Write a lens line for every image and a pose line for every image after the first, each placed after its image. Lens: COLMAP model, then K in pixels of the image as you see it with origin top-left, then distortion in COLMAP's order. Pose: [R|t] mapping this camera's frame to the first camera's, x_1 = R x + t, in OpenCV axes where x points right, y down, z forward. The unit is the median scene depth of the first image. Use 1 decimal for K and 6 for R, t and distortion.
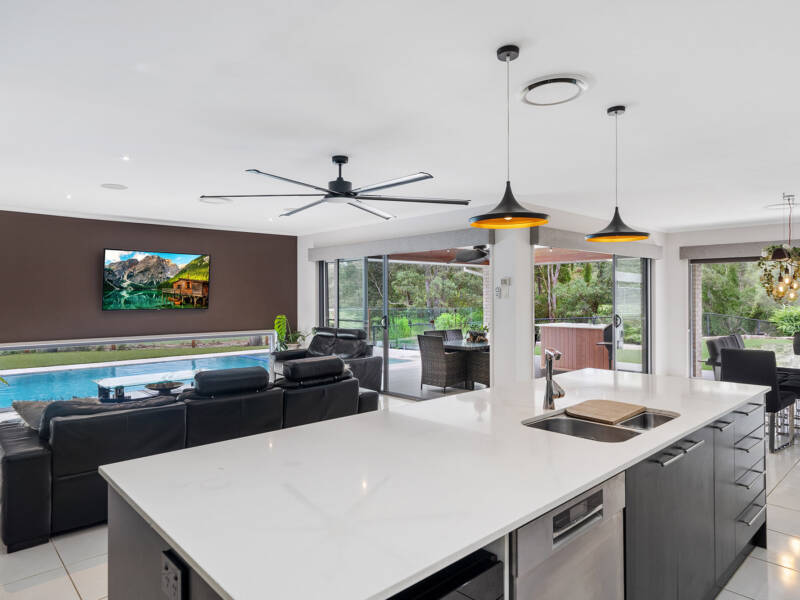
lens RADIAL K [[511.5, 0, 399.1], [0, 511.5, 289.6], [0, 0, 1]] dist [0.005097, 0.000175]
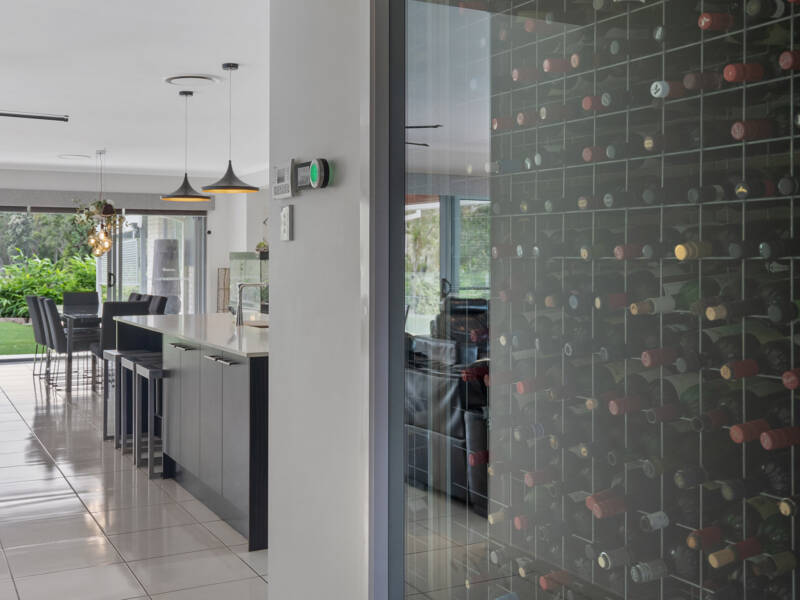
lens RADIAL K [[924.3, 0, 401.2], [0, 924.3, 223.3], [0, 0, 1]] dist [0.016018, 0.007616]
pose [[0.261681, 0.036507, 0.964464, -0.628820], [-0.011319, 0.999332, -0.034756, 0.010700], [-0.965088, -0.001822, 0.261920, -0.027494]]
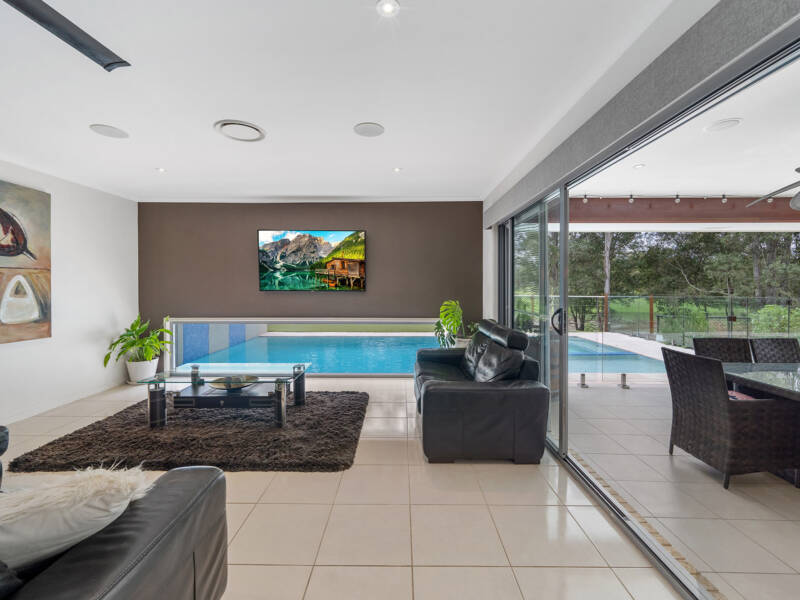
lens RADIAL K [[360.0, 0, 385.9], [0, 360.0, 302.1], [0, 0, 1]] dist [-0.013597, 0.000099]
pose [[0.719870, 0.028467, -0.693525, 0.089999], [0.010973, 0.998567, 0.052377, 0.025200], [0.694022, -0.045315, 0.718526, 0.615313]]
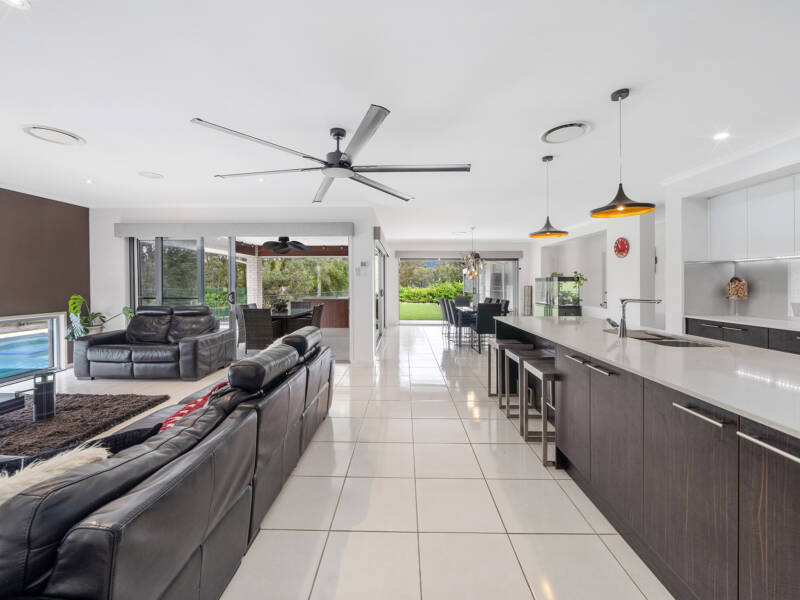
lens RADIAL K [[315.7, 0, 402.5], [0, 315.7, 284.4], [0, 0, 1]] dist [-0.001575, -0.000213]
pose [[0.689040, -0.003195, 0.724716, -0.263158], [-0.010187, 0.999849, 0.014093, 0.020431], [-0.724651, -0.017093, 0.688904, 0.254569]]
